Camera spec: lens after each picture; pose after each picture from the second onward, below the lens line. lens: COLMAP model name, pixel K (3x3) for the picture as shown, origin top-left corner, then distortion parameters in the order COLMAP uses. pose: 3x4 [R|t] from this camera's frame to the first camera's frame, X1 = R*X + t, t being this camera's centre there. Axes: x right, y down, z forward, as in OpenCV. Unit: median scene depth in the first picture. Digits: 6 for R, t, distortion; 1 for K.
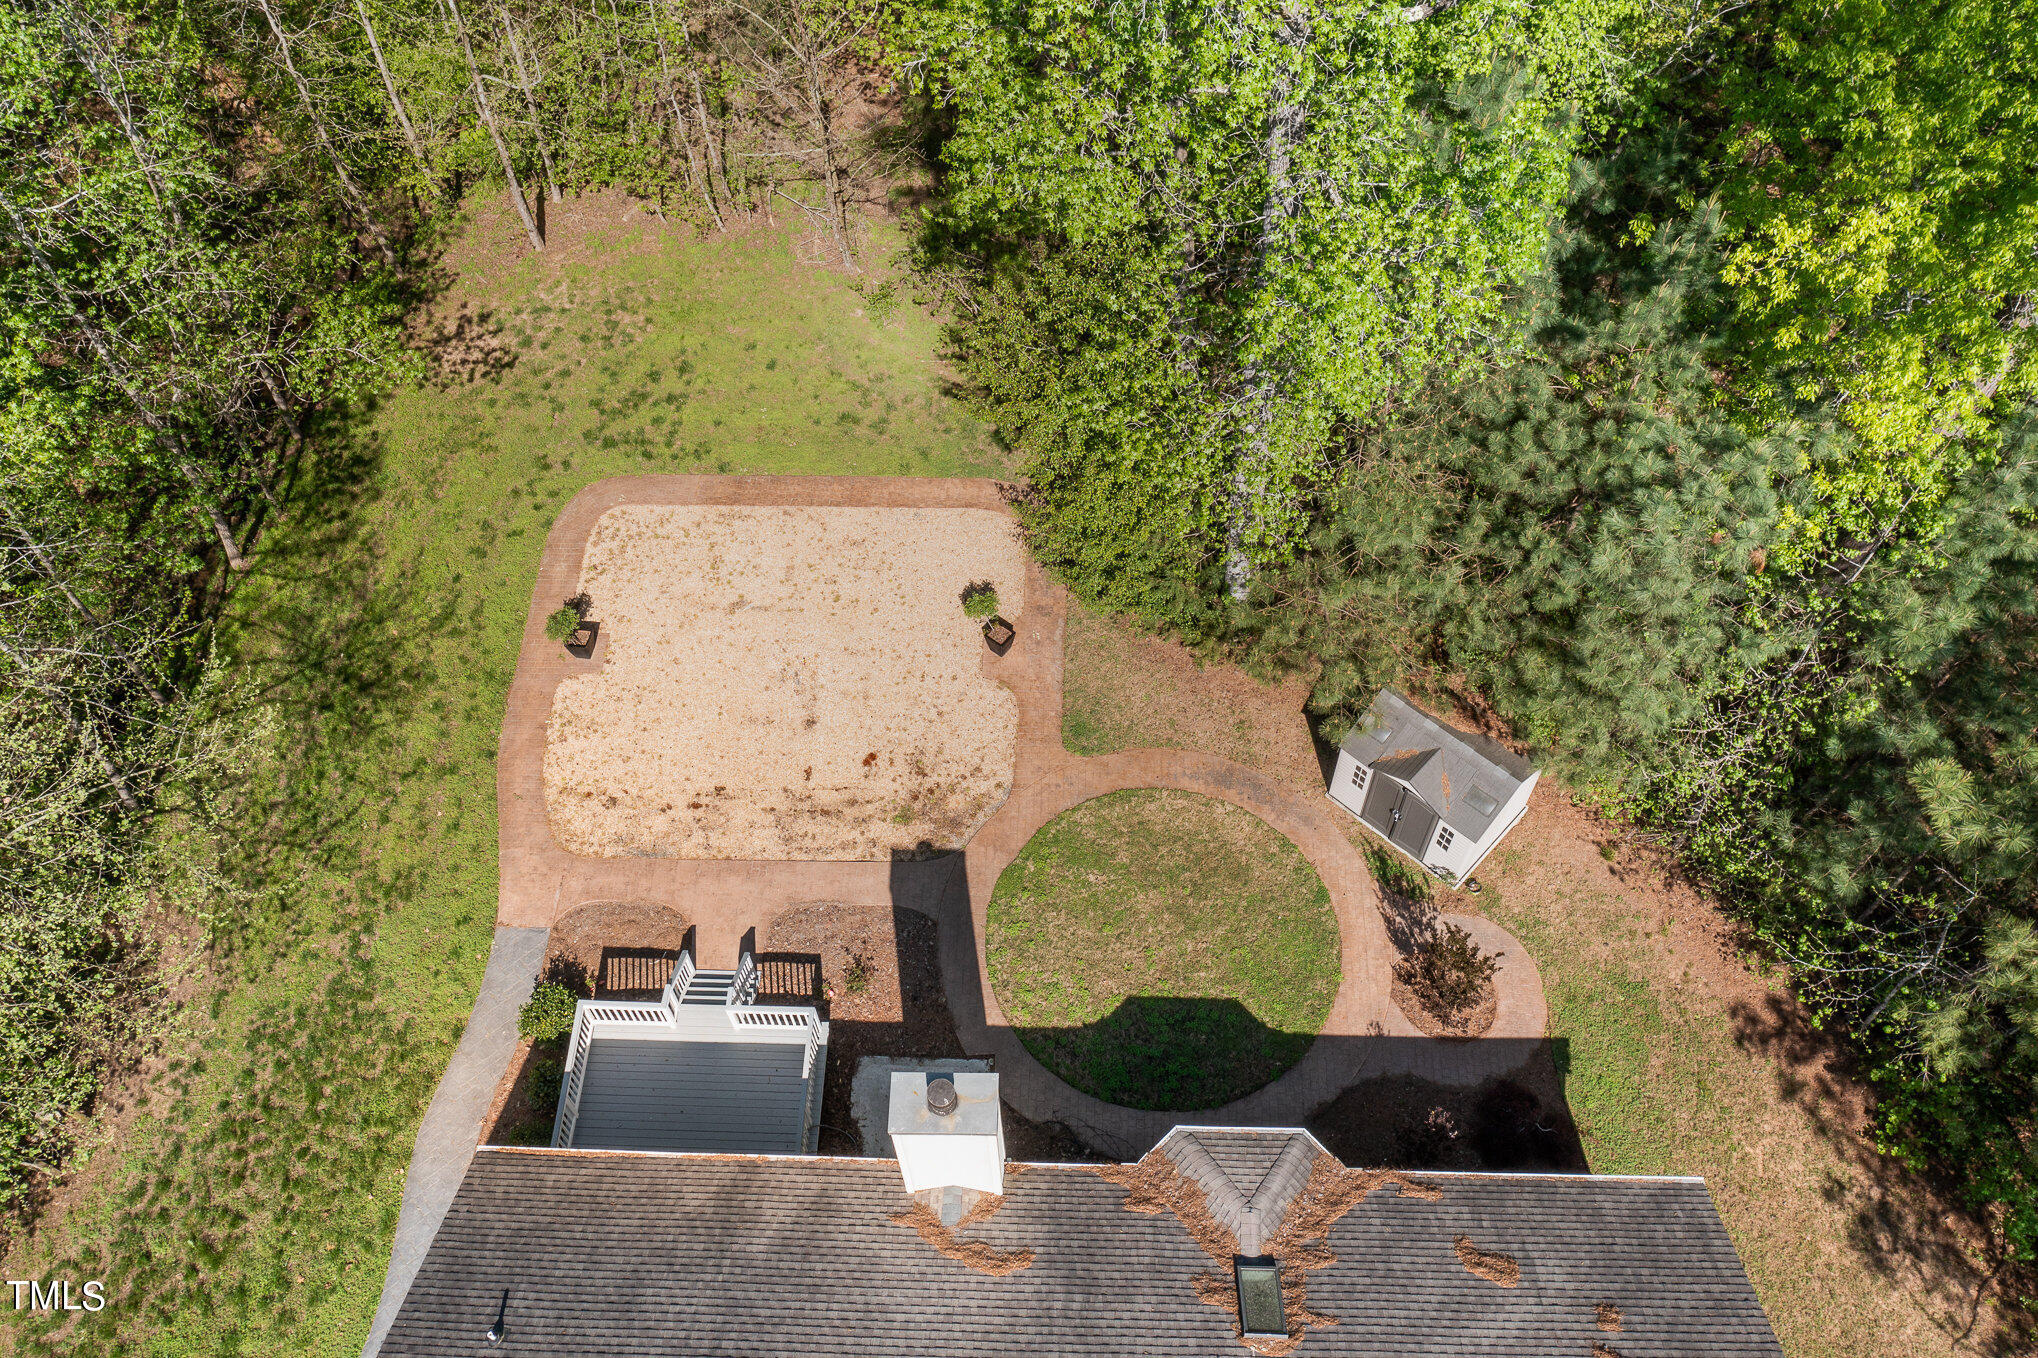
lens RADIAL K [[1539.1, 0, 1019.0], [0, 1539.1, 679.0], [0, 0, 1]] dist [-0.003424, -0.000959]
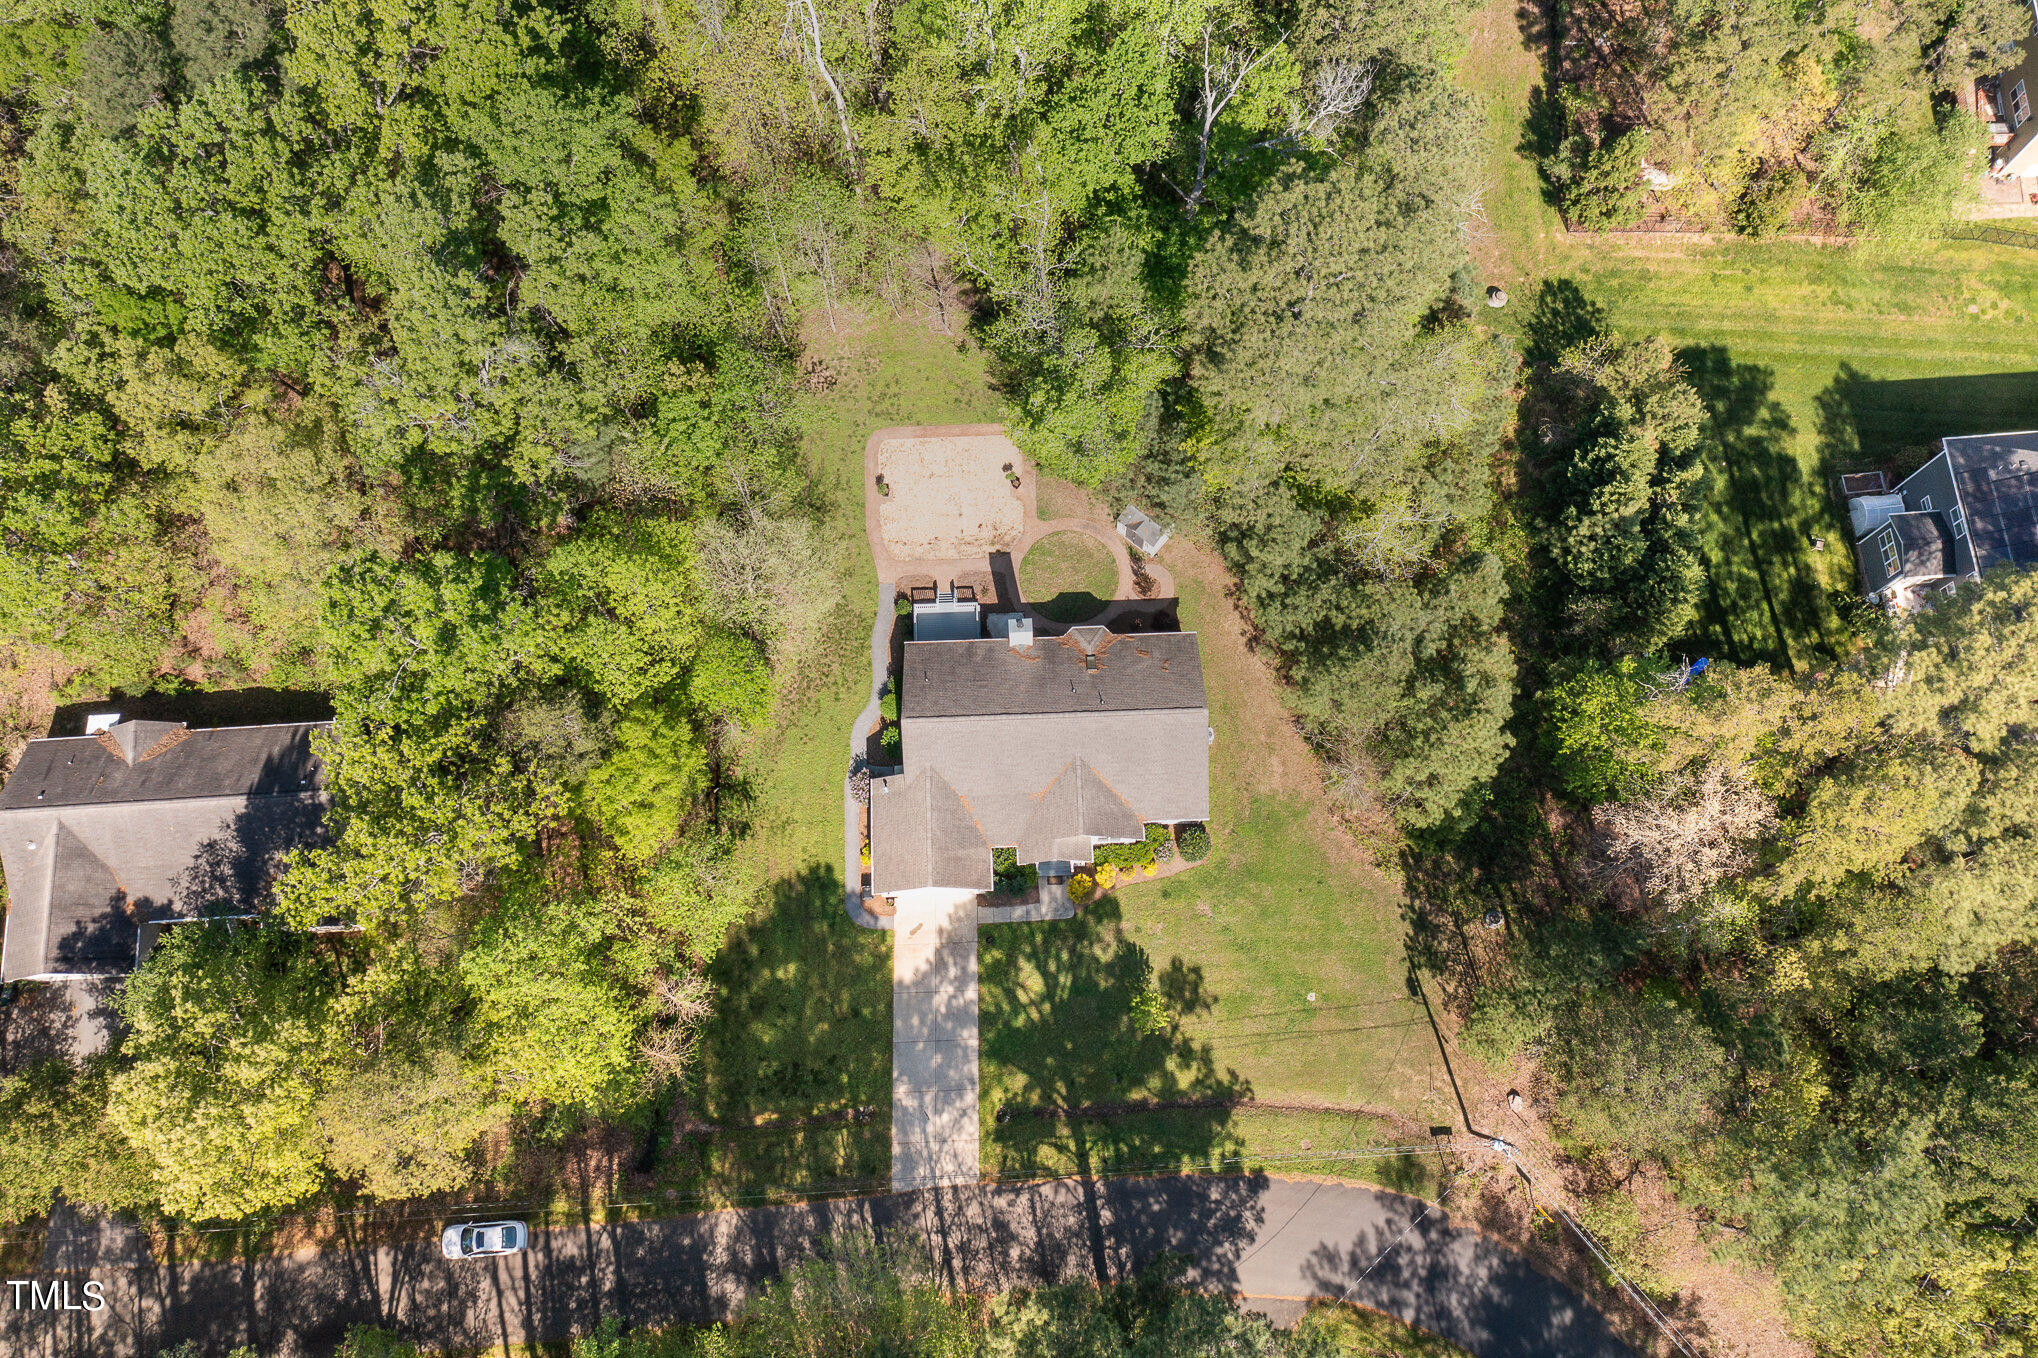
lens RADIAL K [[936.0, 0, 1009.3], [0, 936.0, 683.9], [0, 0, 1]] dist [0.017215, -0.000215]
pose [[0.998067, -0.061350, 0.009883, -0.084009], [0.054402, 0.939510, 0.338173, -0.347134], [-0.030031, -0.336982, 0.941032, -1.152542]]
